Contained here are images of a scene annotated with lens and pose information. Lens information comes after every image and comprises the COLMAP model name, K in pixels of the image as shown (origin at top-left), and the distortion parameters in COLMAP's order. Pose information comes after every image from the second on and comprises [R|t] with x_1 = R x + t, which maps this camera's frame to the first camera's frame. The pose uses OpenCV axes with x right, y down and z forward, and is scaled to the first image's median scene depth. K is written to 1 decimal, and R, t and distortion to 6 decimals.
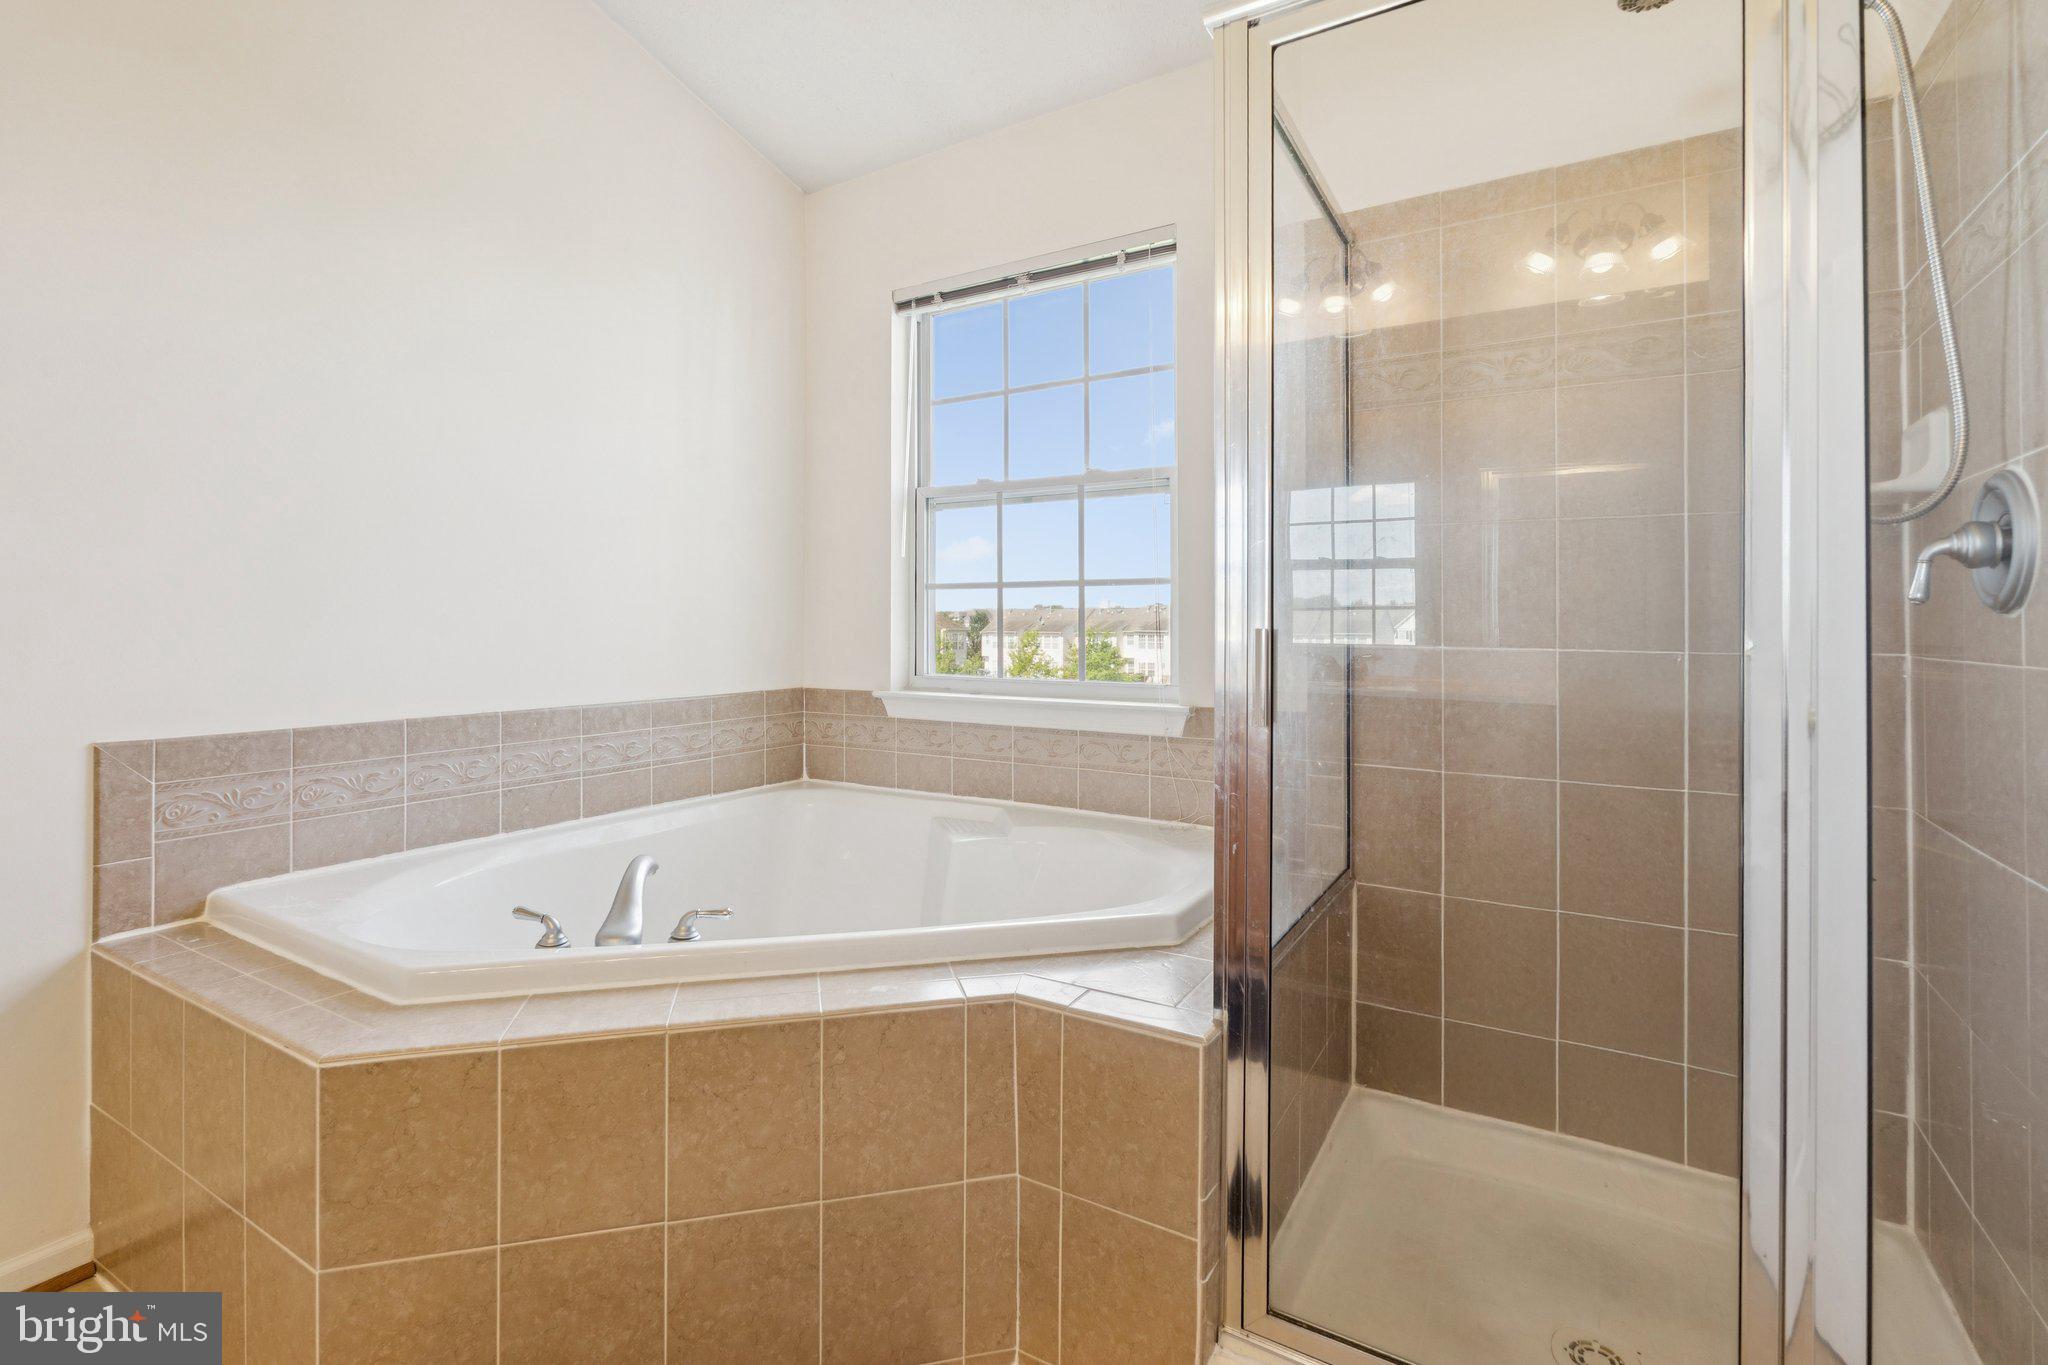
lens RADIAL K [[915.2, 0, 1028.6], [0, 915.2, 621.4], [0, 0, 1]] dist [-0.002850, 0.000768]
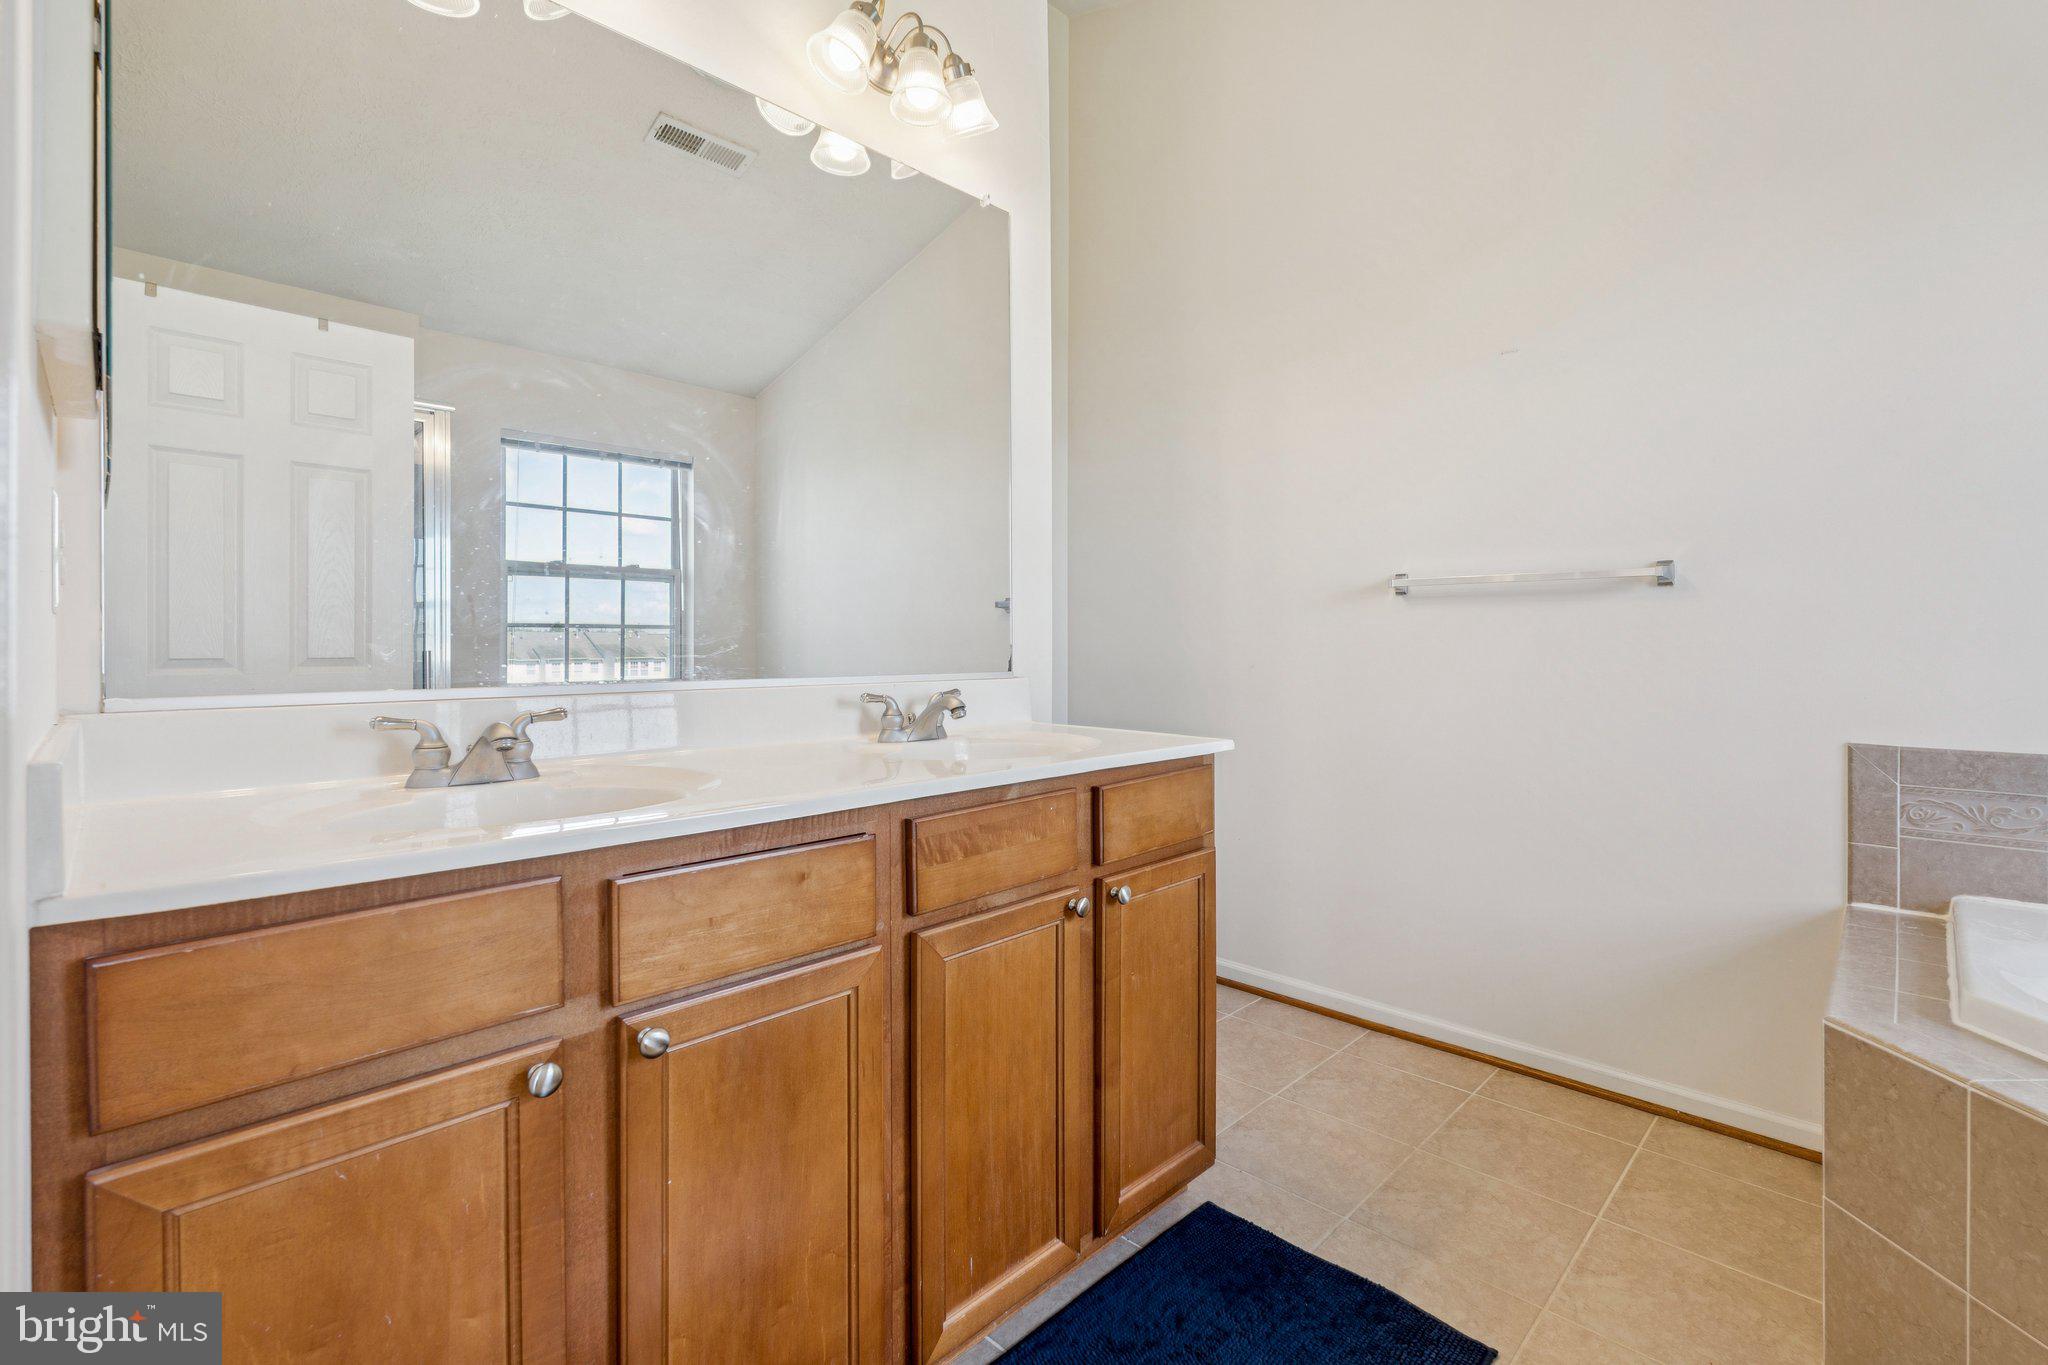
lens RADIAL K [[915.2, 0, 1022.1], [0, 915.2, 663.1], [0, 0, 1]] dist [-0.002850, 0.000768]
pose [[-0.225582, 0.015210, -0.974105, 0.418254], [0.001957, 0.999883, 0.015159, 0.004668], [0.974222, 0.001514, -0.225586, 0.184084]]
